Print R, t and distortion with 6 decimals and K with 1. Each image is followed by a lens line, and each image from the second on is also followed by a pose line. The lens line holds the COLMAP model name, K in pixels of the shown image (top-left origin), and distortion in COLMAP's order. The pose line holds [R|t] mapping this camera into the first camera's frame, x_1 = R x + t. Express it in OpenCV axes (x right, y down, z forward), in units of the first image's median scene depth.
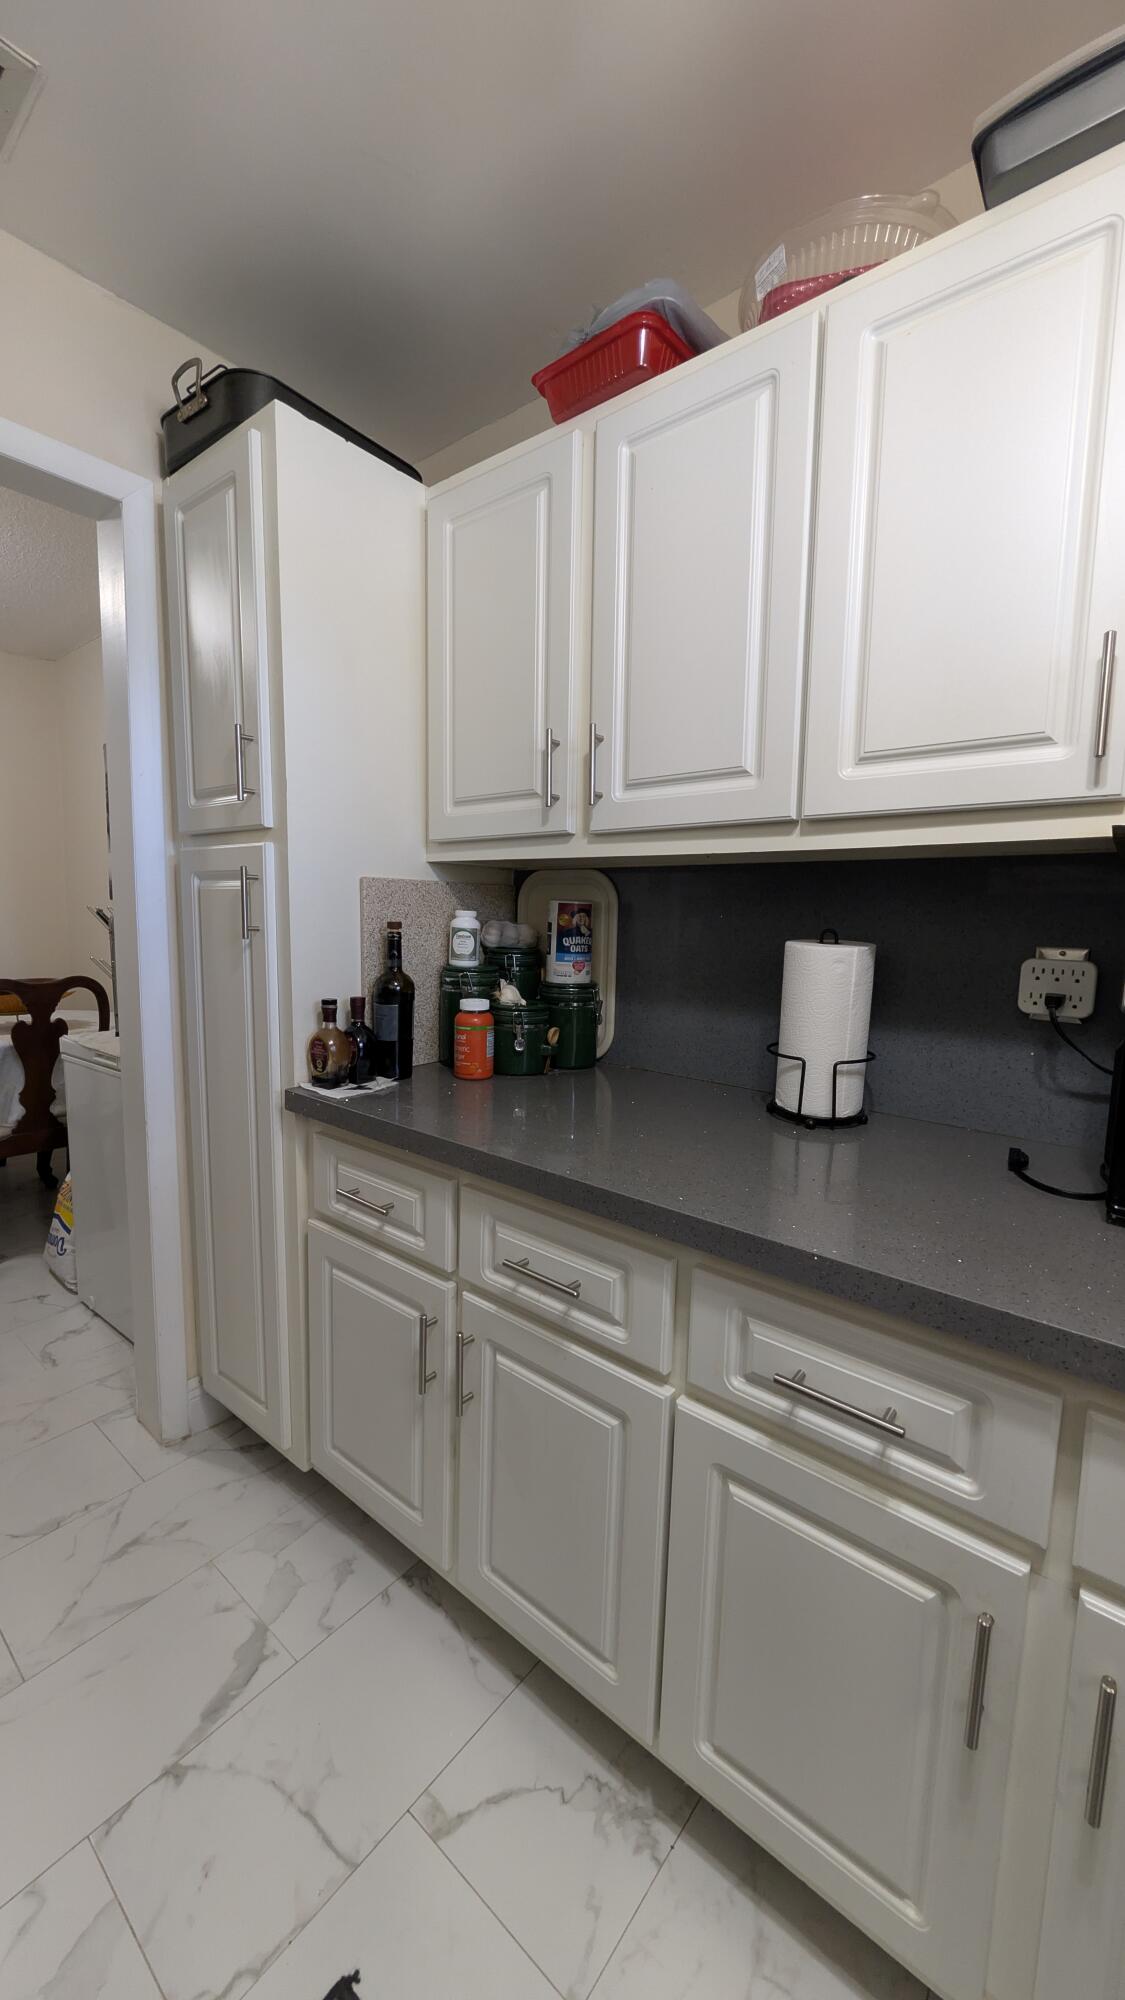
lens RADIAL K [[756.9, 0, 564.1], [0, 756.9, 995.5], [0, 0, 1]] dist [0.000796, 0.000232]
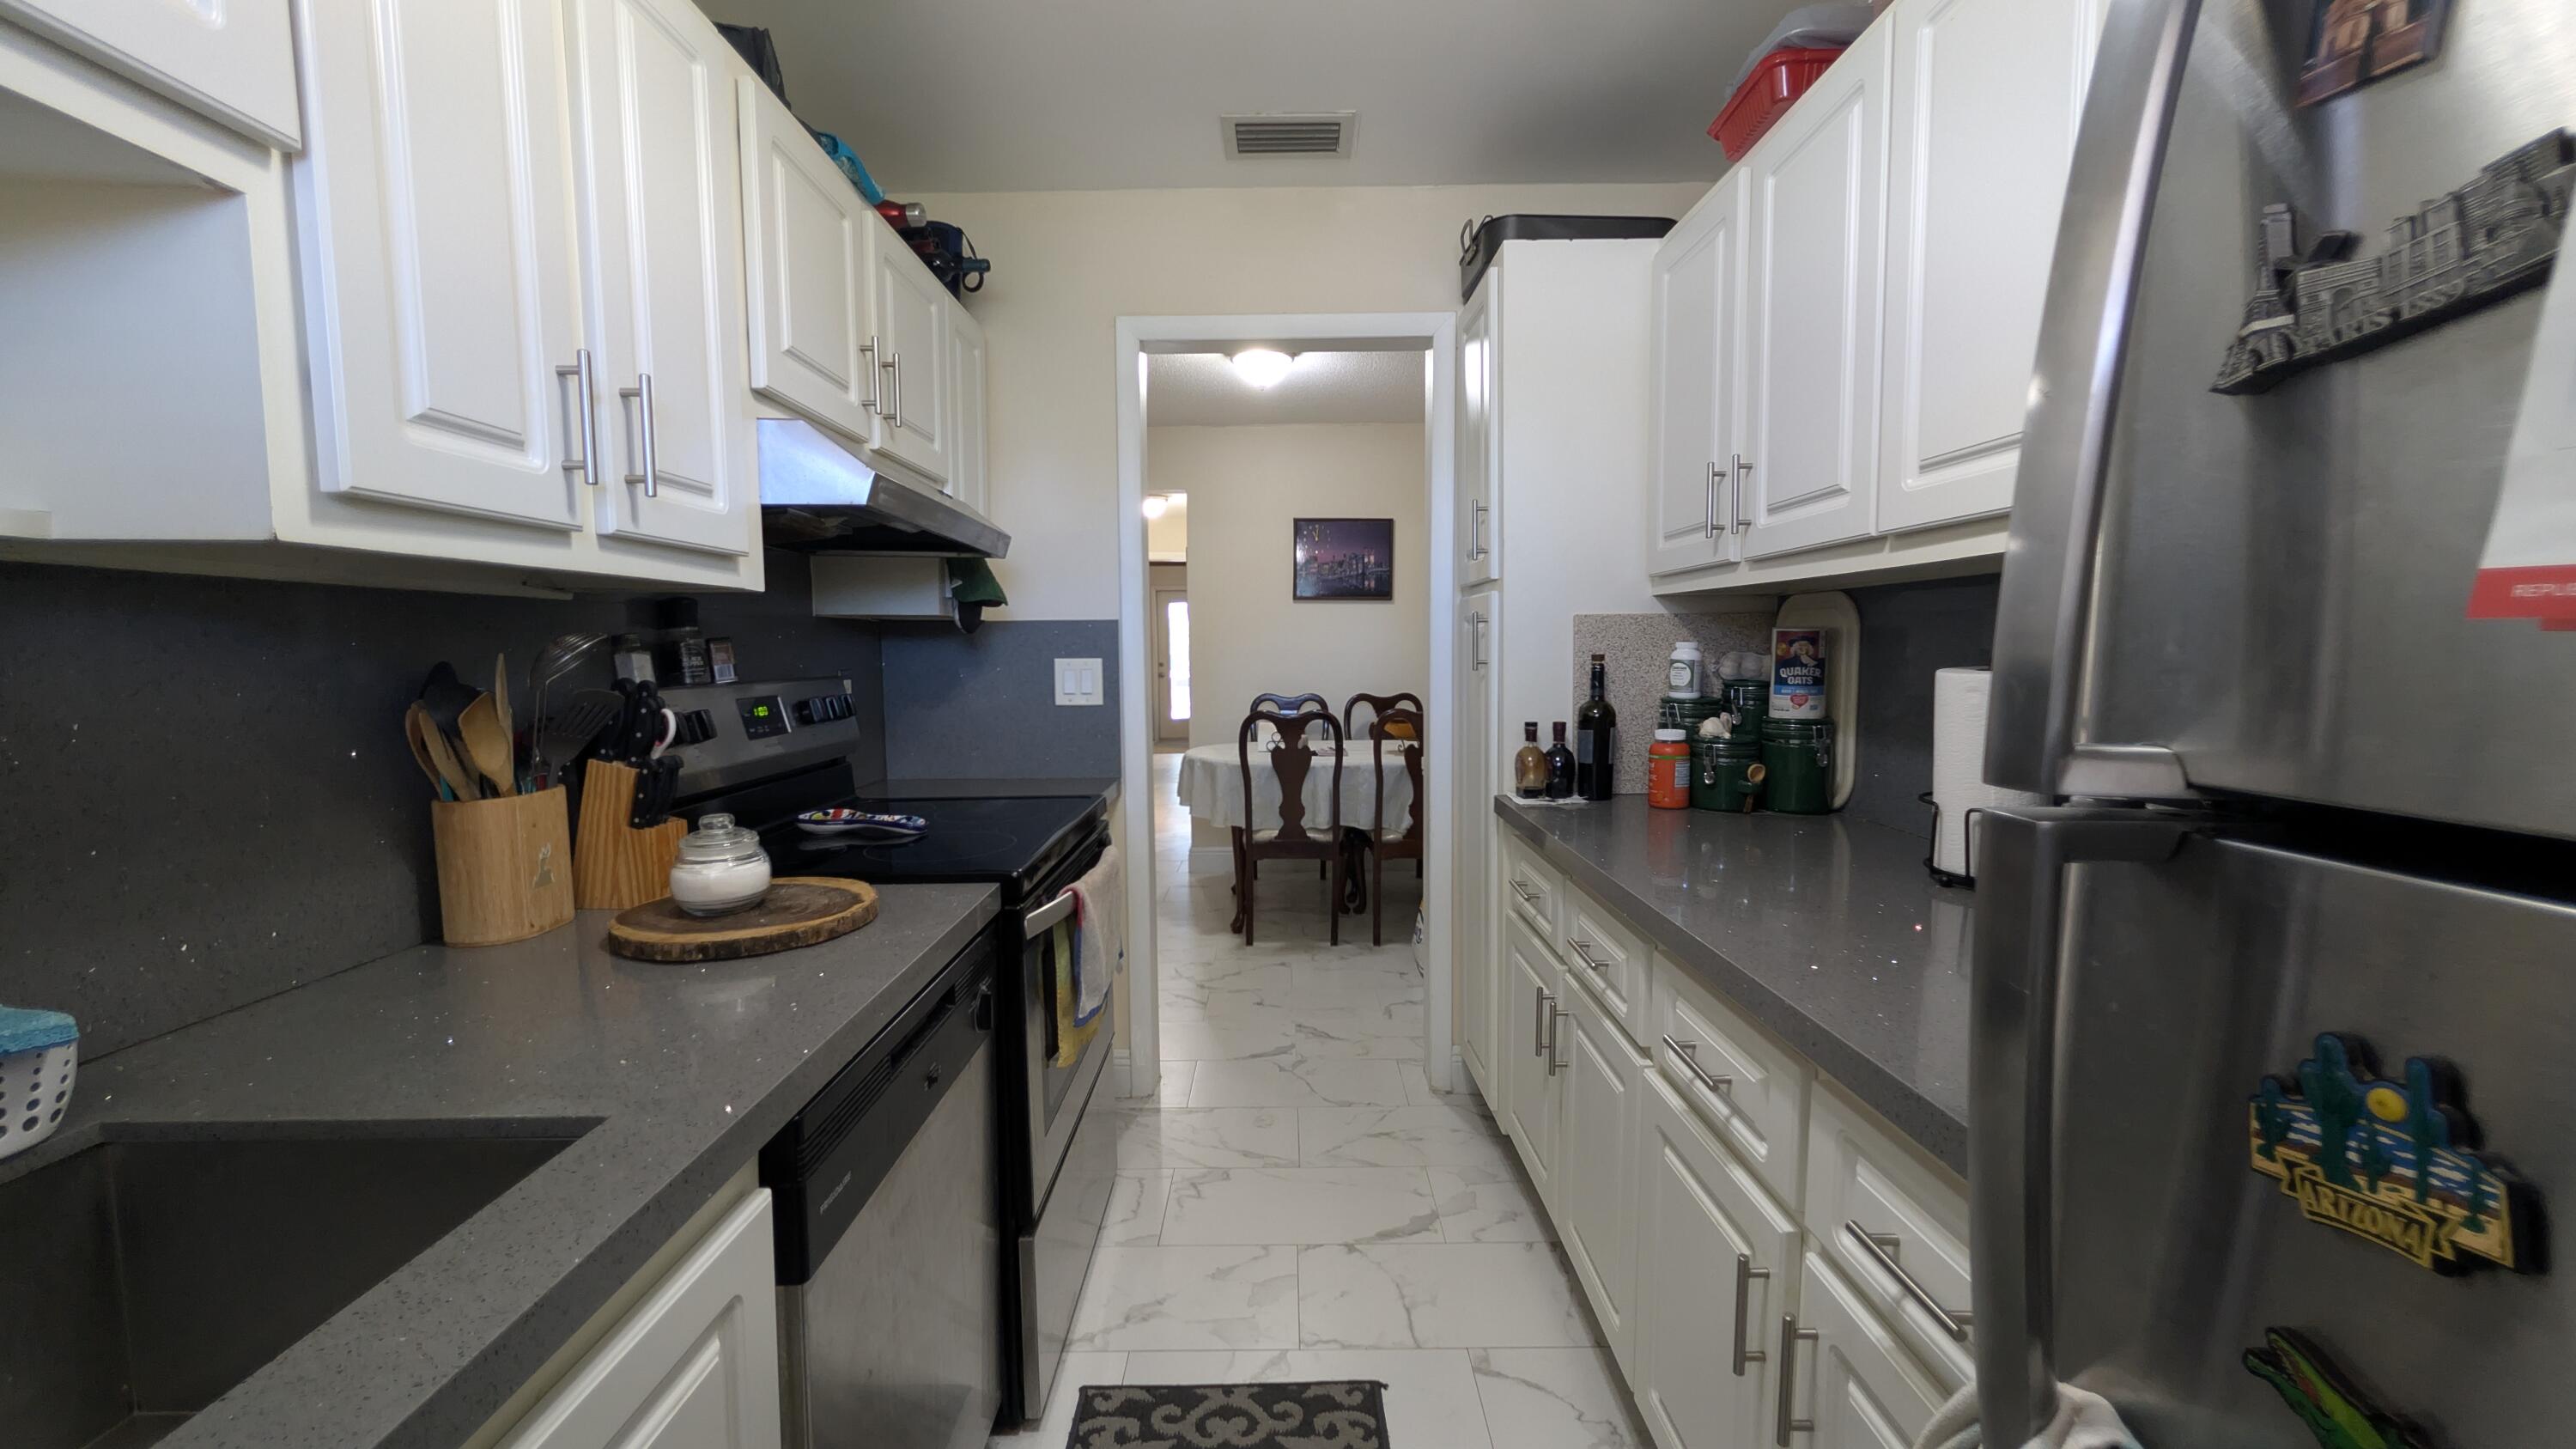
lens RADIAL K [[960.7, 0, 1288.0], [0, 960.7, 724.5], [0, 0, 1]] dist [-0.000194, 0.000147]
pose [[0.644413, 0.036889, -0.763787, 0.556913], [-0.061972, 0.998070, -0.004082, 0.036934], [0.762162, 0.049964, 0.645455, -0.228250]]
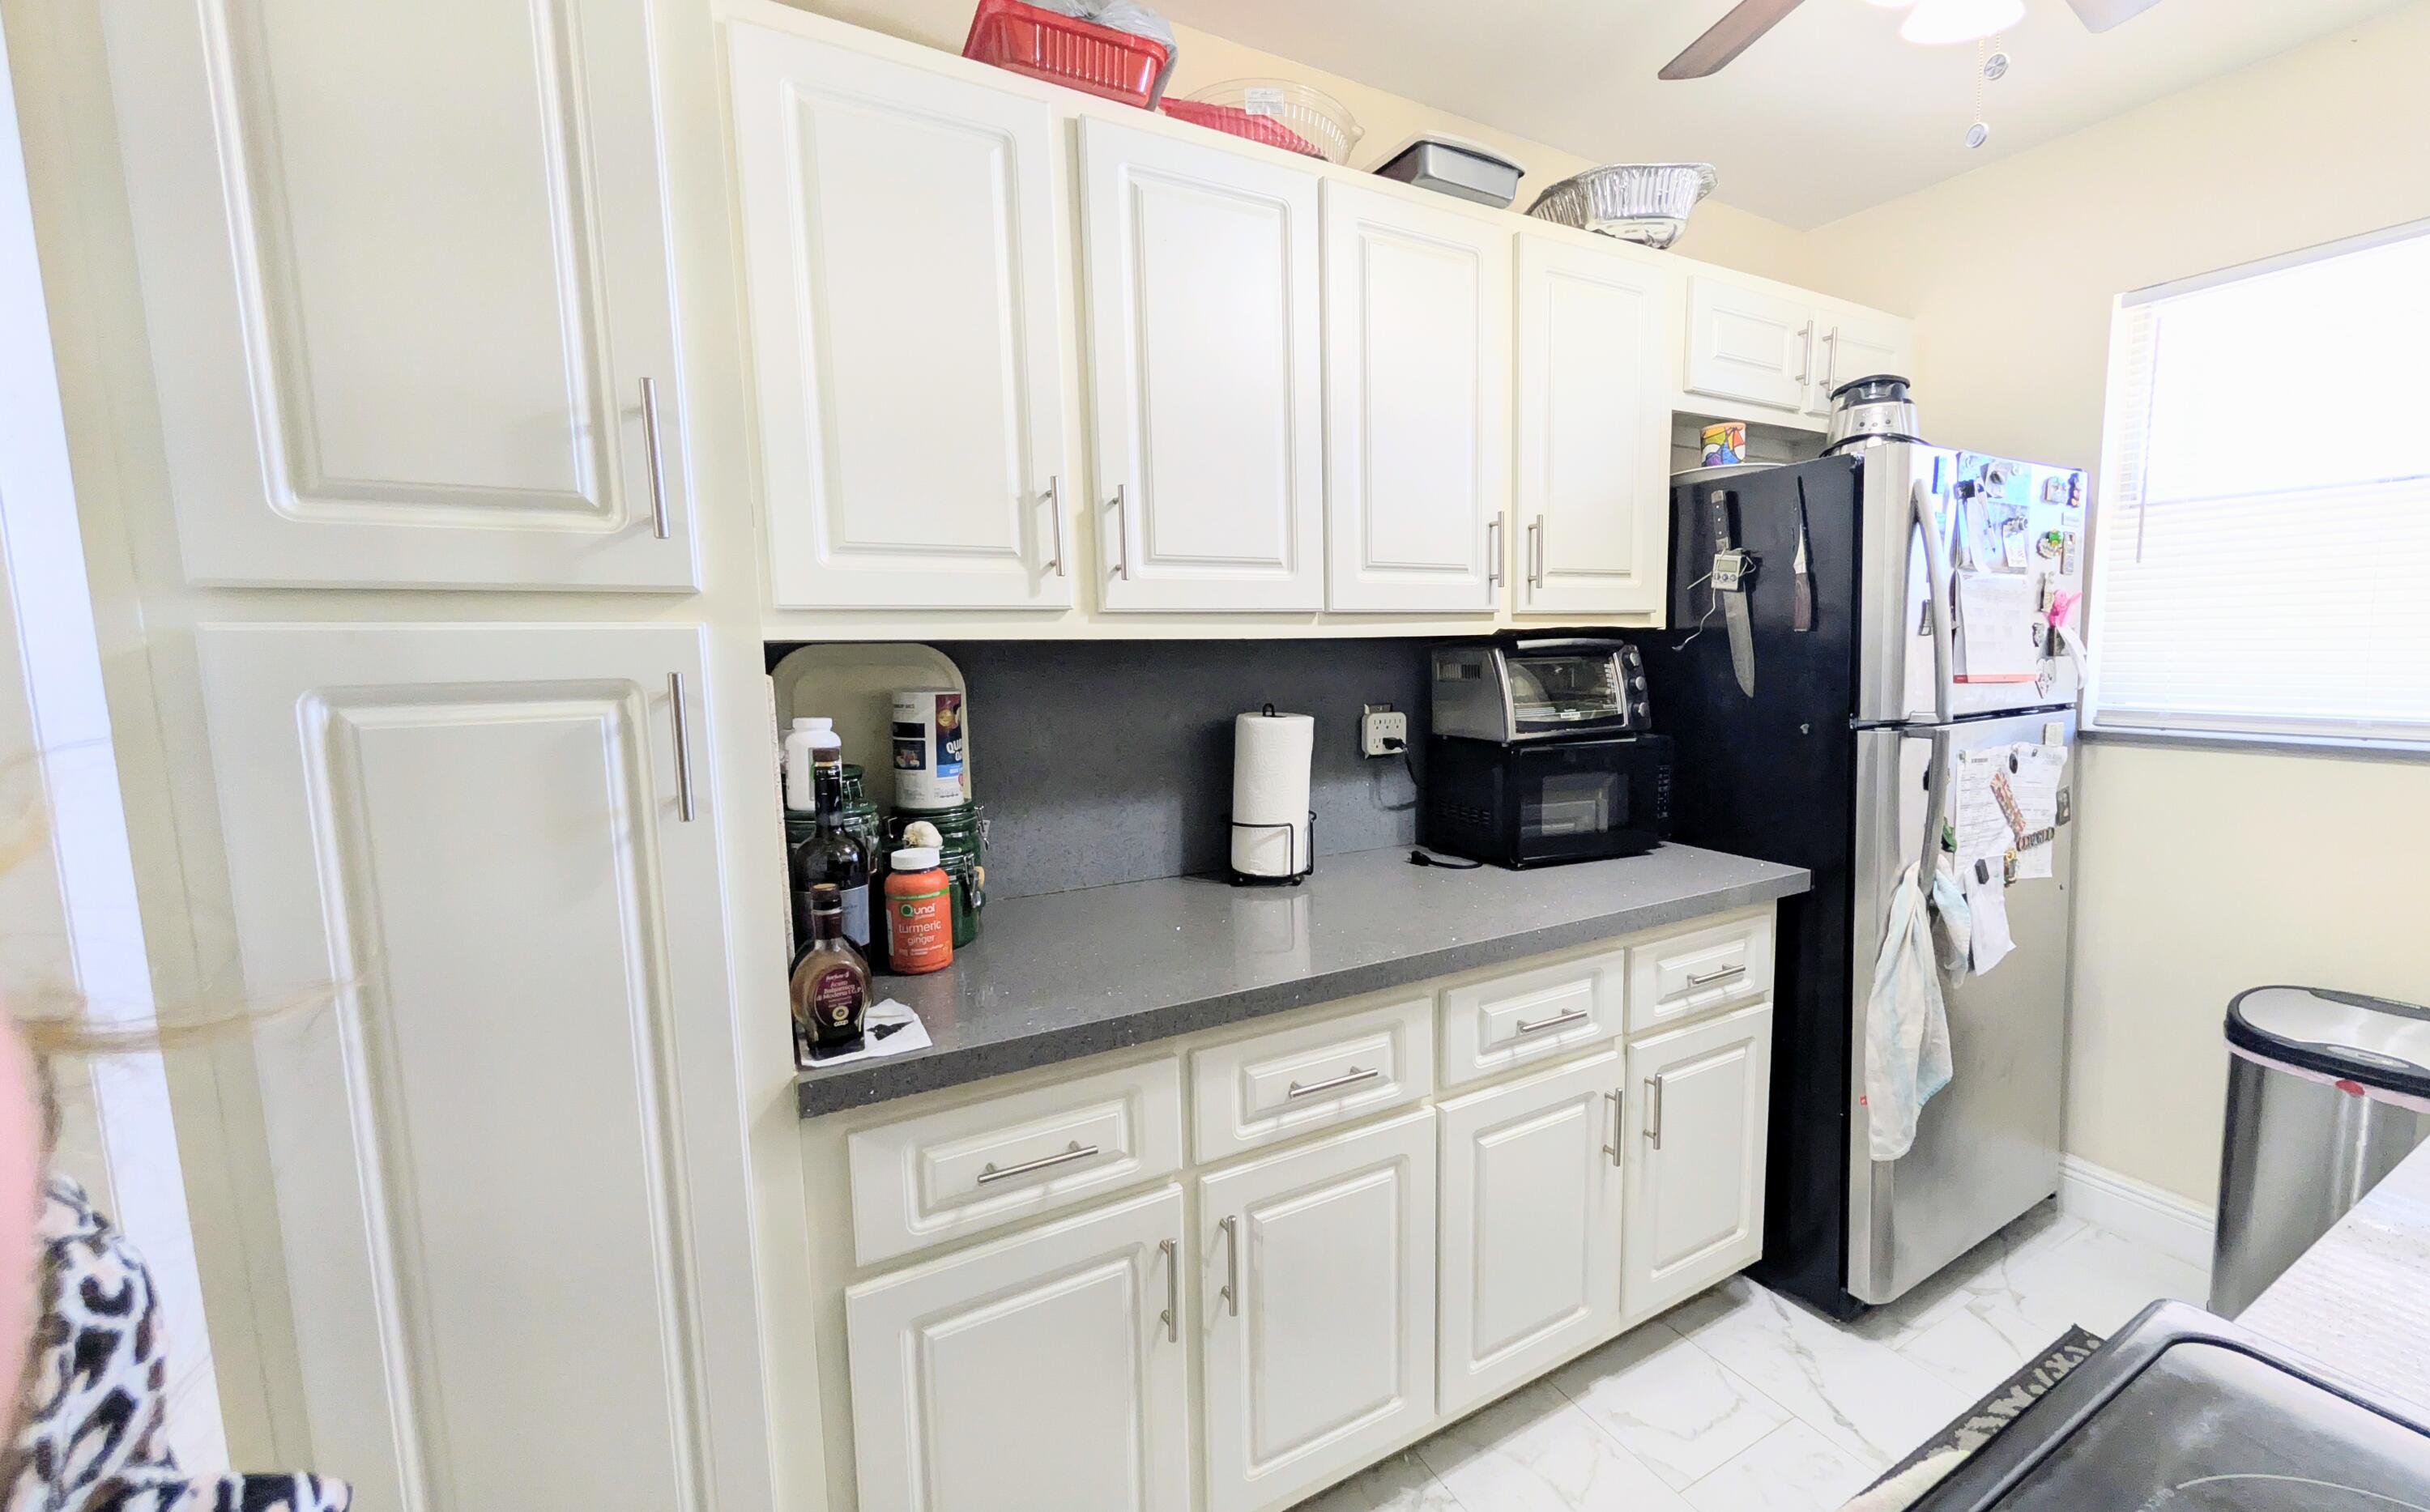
lens RADIAL K [[1034.0, 0, 1322.6], [0, 1034.0, 756.9], [0, 0, 1]] dist [-0.002489, -0.000200]
pose [[0.315456, -0.131687, 0.939759, -0.874540], [0.123019, 0.987642, 0.097102, -0.124090], [-0.940933, 0.084977, 0.327758, 0.379762]]
